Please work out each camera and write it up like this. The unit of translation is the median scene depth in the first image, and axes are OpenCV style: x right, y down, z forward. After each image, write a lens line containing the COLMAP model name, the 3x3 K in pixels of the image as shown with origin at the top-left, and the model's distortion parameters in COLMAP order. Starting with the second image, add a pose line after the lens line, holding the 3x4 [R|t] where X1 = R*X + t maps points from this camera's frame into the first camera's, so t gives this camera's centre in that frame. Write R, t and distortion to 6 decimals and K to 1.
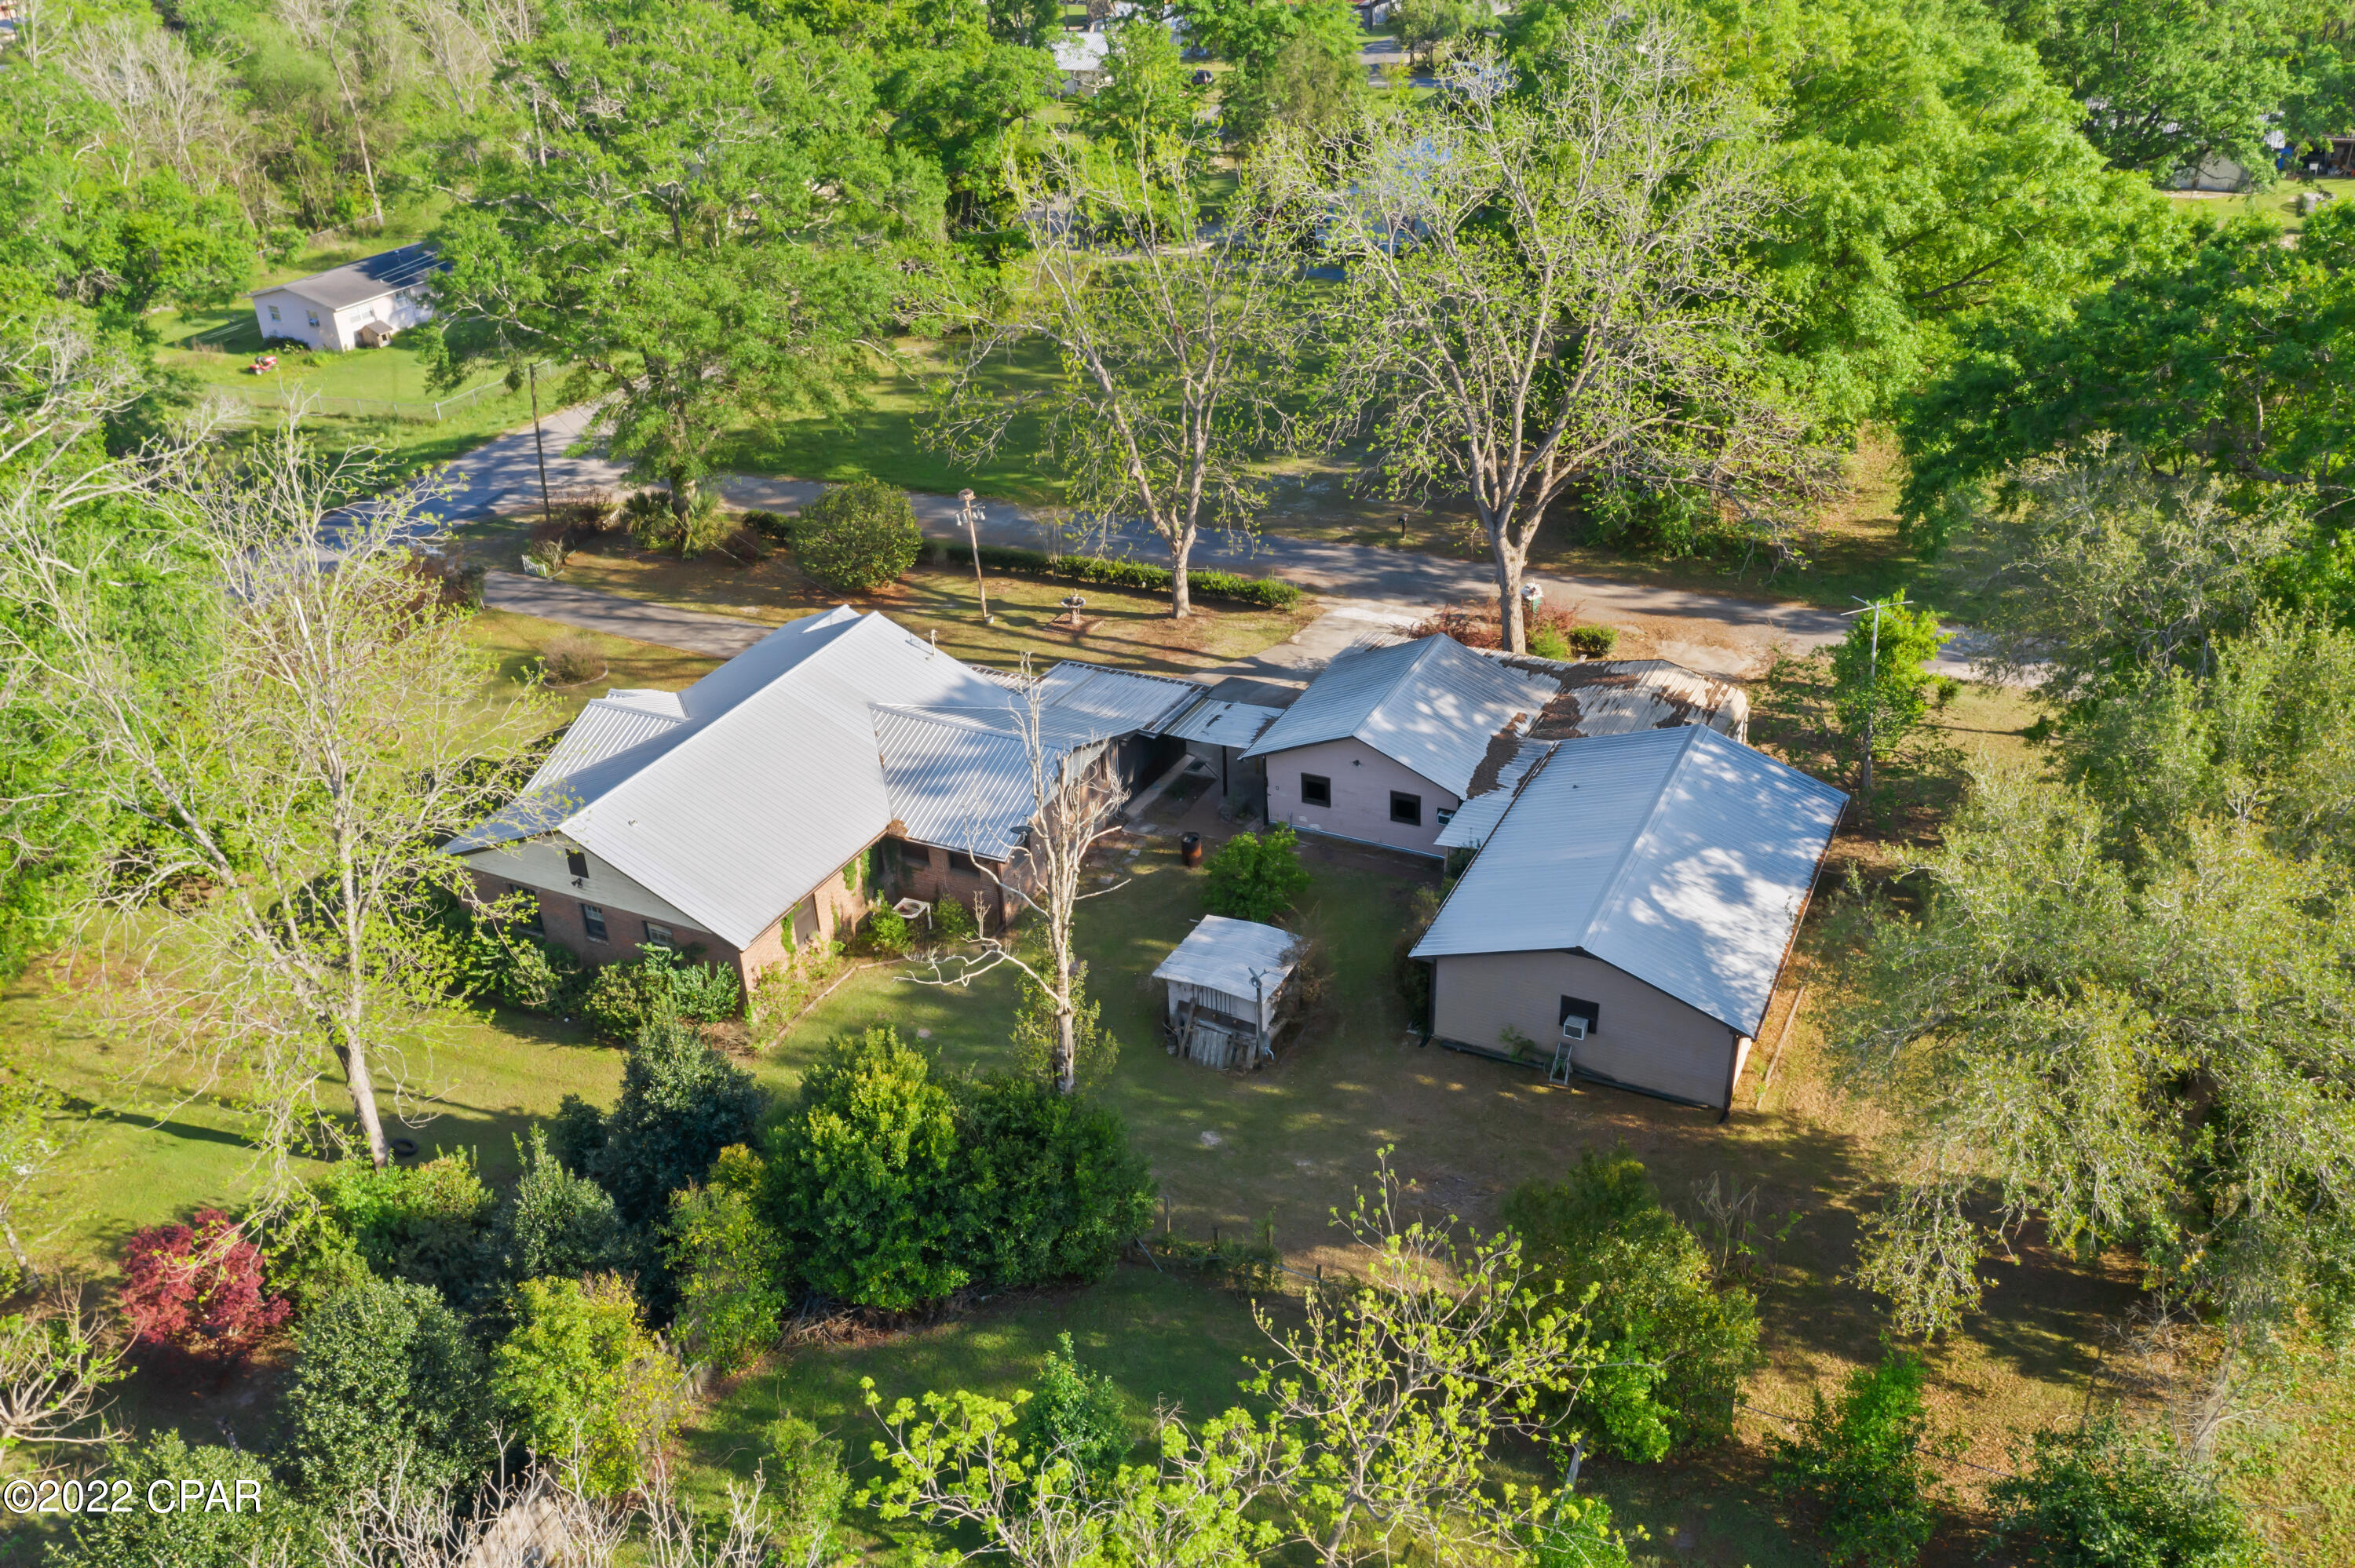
lens RADIAL K [[1872.6, 0, 1219.8], [0, 1872.6, 784.3], [0, 0, 1]] dist [-0.008208, -0.003241]
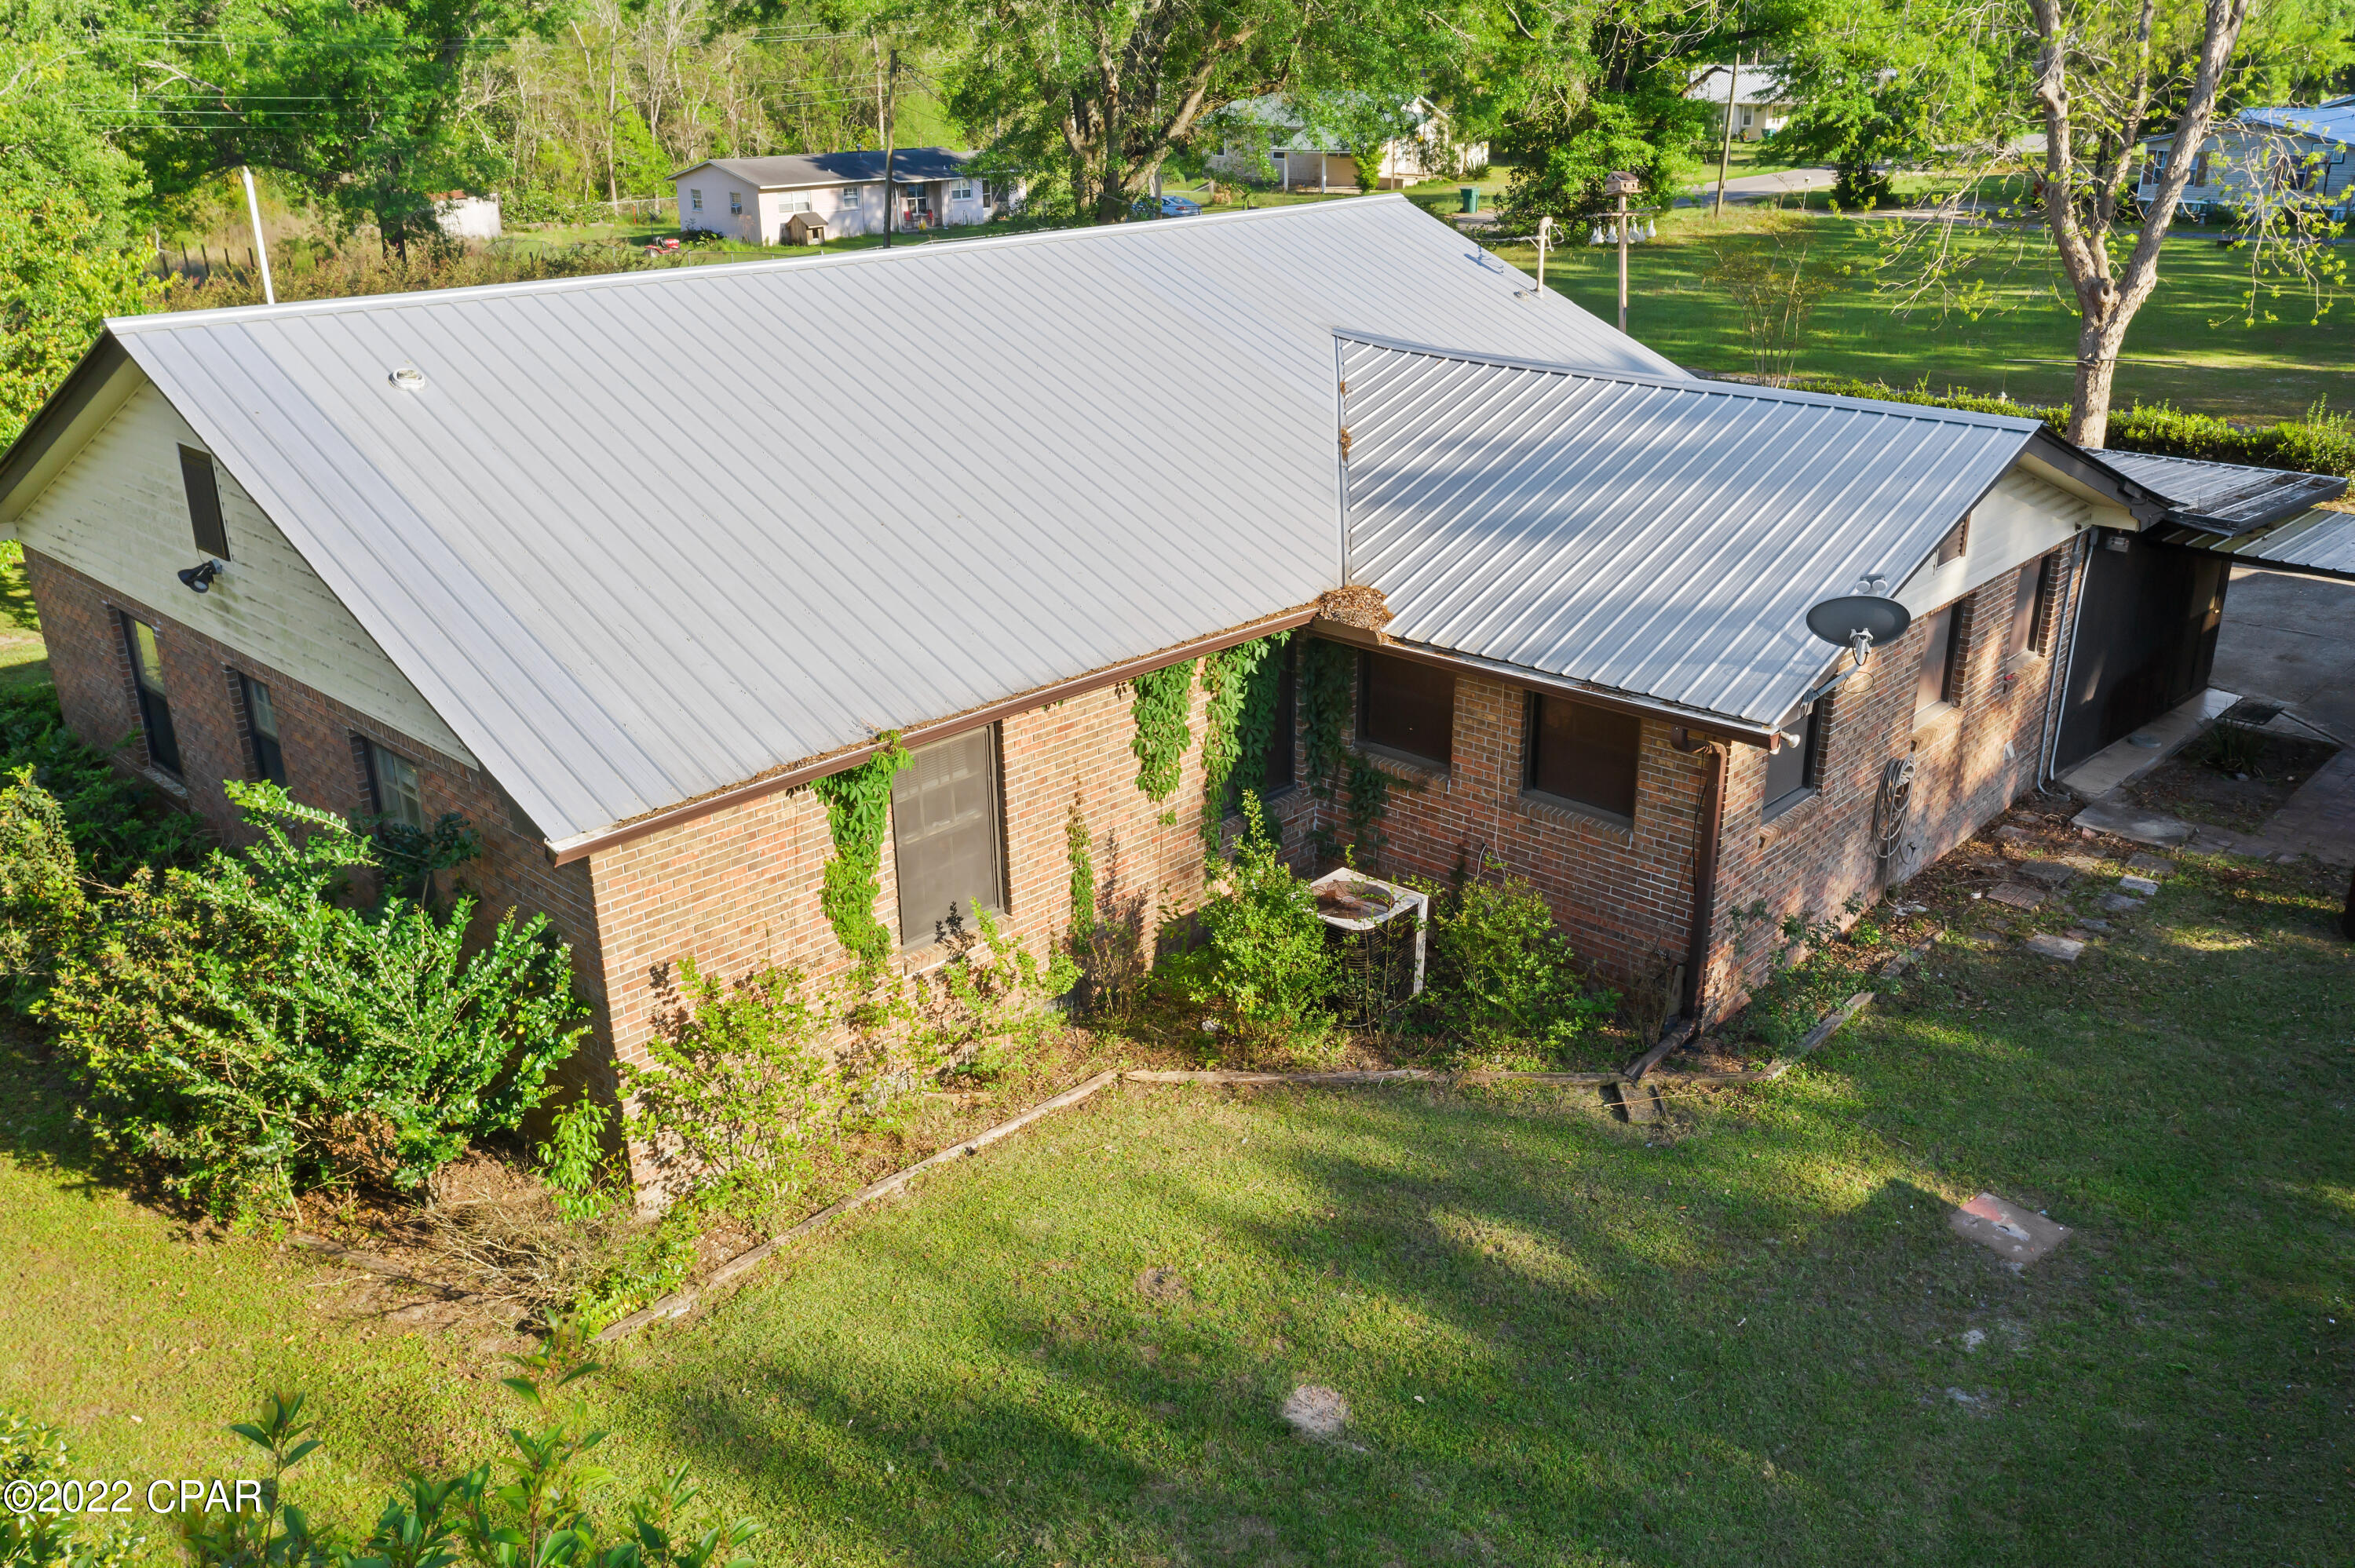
lens RADIAL K [[1872.6, 0, 1219.8], [0, 1872.6, 784.3], [0, 0, 1]] dist [-0.008208, -0.003241]
pose [[0.953106, 0.130394, -0.273105, -0.112469], [-0.166843, 0.979289, -0.114701, 0.084516], [0.252492, 0.154888, 0.955122, 0.735098]]
